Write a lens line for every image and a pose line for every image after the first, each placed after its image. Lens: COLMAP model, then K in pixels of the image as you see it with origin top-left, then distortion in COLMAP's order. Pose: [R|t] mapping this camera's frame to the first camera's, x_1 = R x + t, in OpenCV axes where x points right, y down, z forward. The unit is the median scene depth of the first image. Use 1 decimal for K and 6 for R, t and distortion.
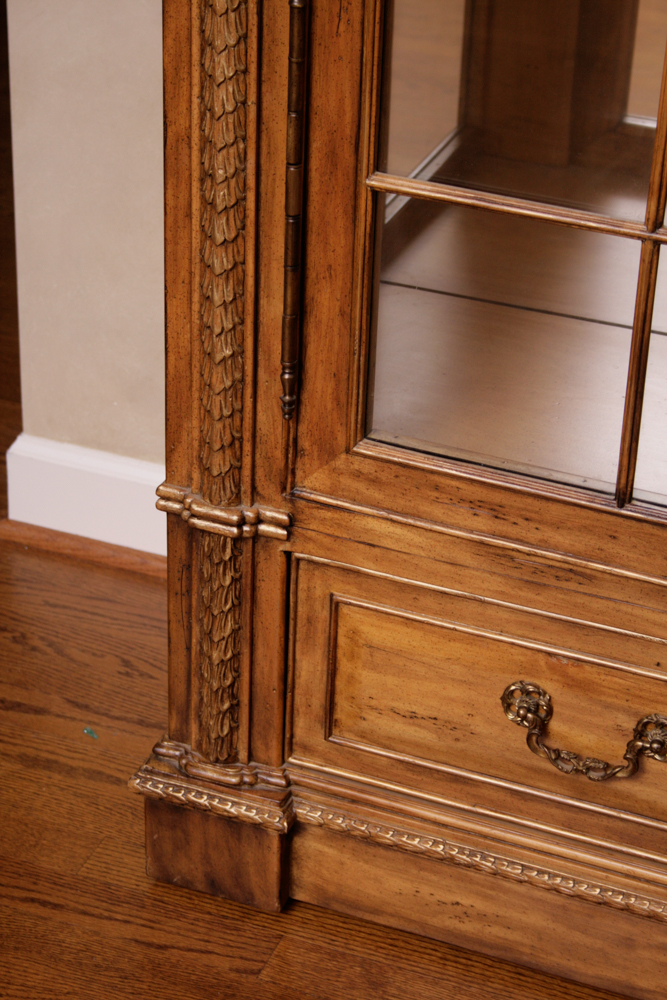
lens RADIAL K [[2221.4, 0, 333.5], [0, 2221.4, 500.0], [0, 0, 1]] dist [0.059343, 0.305369]
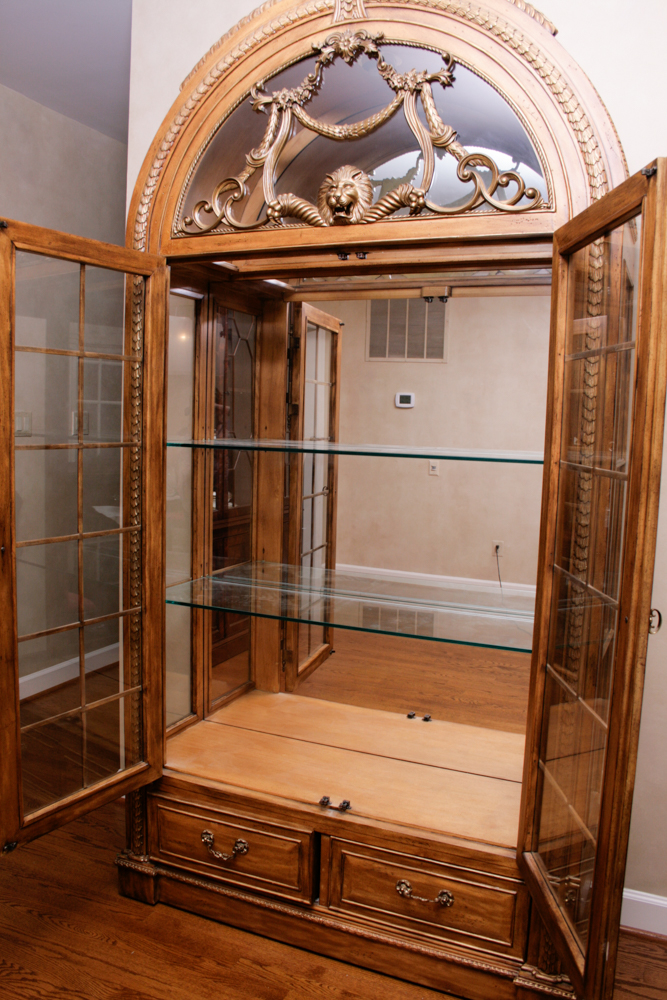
lens RADIAL K [[830.2, 0, 333.5], [0, 830.2, 500.0], [0, 0, 1]] dist [-0.164908, 0.131676]
pose [[0.998827, 0.000344, -0.048429, 0.328024], [-0.019810, 0.915393, -0.402074, 0.114171], [0.044193, 0.402562, 0.914325, -0.361212]]
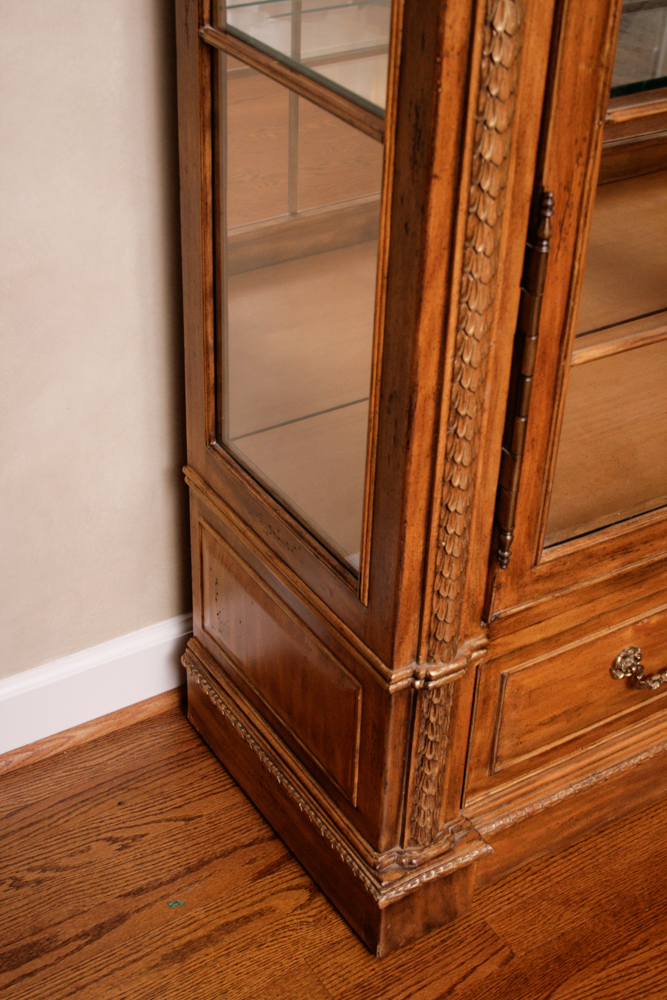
lens RADIAL K [[1477.0, 0, 330.7], [0, 1477.0, 502.9], [0, 0, 1]] dist [-0.022828, 0.025939]
pose [[0.594438, -0.470198, 0.652347, -0.559714], [0.388561, 0.878195, 0.278916, -0.314394], [-0.704033, 0.087678, 0.704734, 0.469397]]
